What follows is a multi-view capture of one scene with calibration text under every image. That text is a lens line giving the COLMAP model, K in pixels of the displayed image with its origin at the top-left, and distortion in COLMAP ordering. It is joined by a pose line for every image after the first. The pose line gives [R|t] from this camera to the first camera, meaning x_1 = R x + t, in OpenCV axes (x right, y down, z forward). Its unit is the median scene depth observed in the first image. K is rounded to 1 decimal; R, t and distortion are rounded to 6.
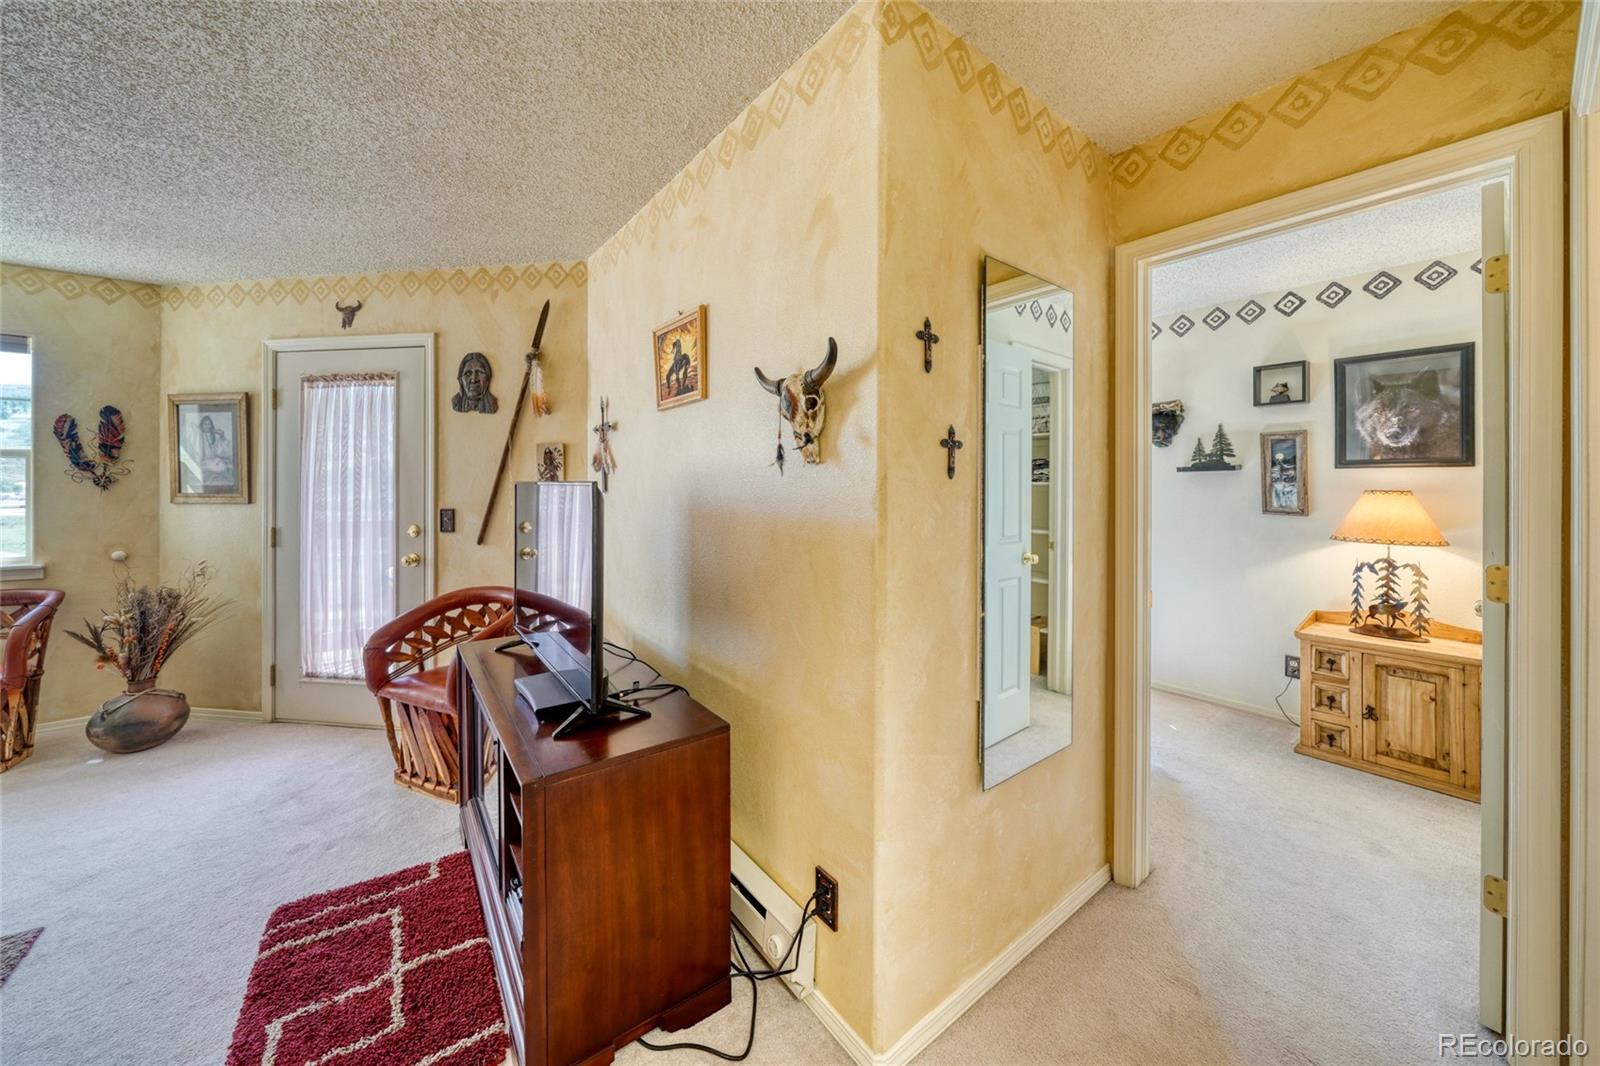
lens RADIAL K [[567.1, 0, 787.9], [0, 567.1, 485.6], [0, 0, 1]] dist [-0.005513, 0.000126]
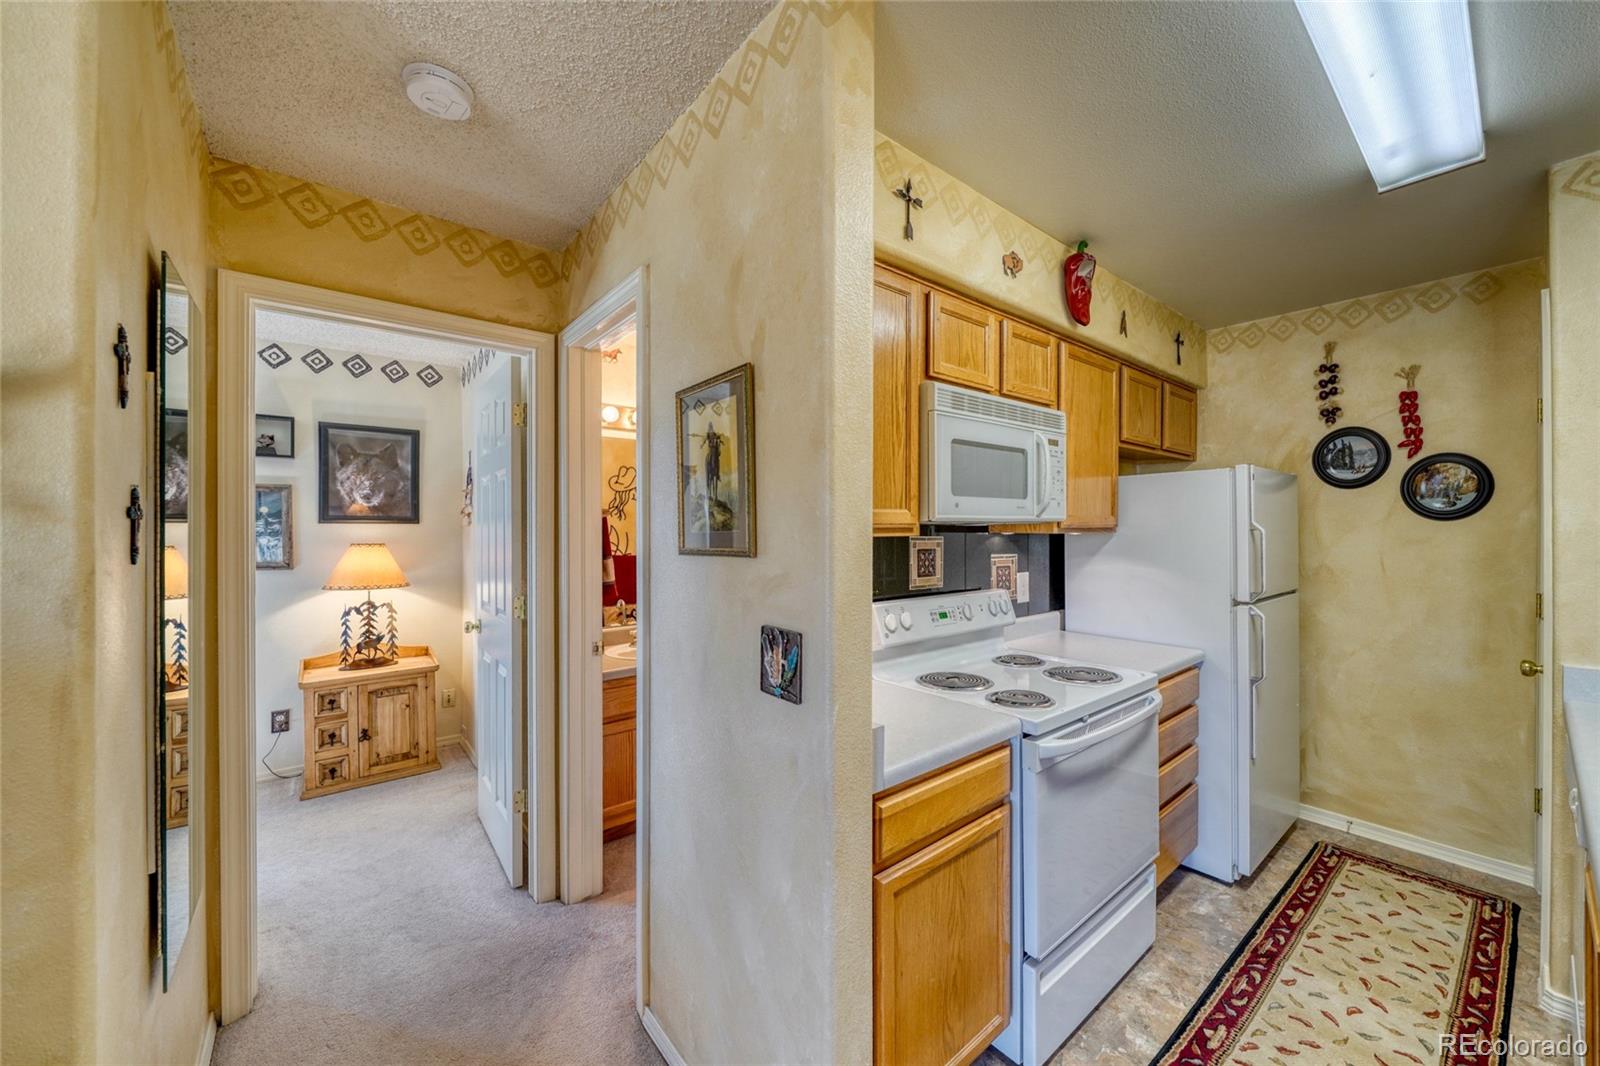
lens RADIAL K [[598.9, 0, 826.9], [0, 598.9, 527.8], [0, 0, 1]] dist [-0.007112, -0.000042]
pose [[-0.051947, -0.003681, 0.998643, -0.231179], [-0.001485, 0.999992, 0.003609, -0.029582], [-0.998649, -0.001295, -0.051952, 0.100731]]
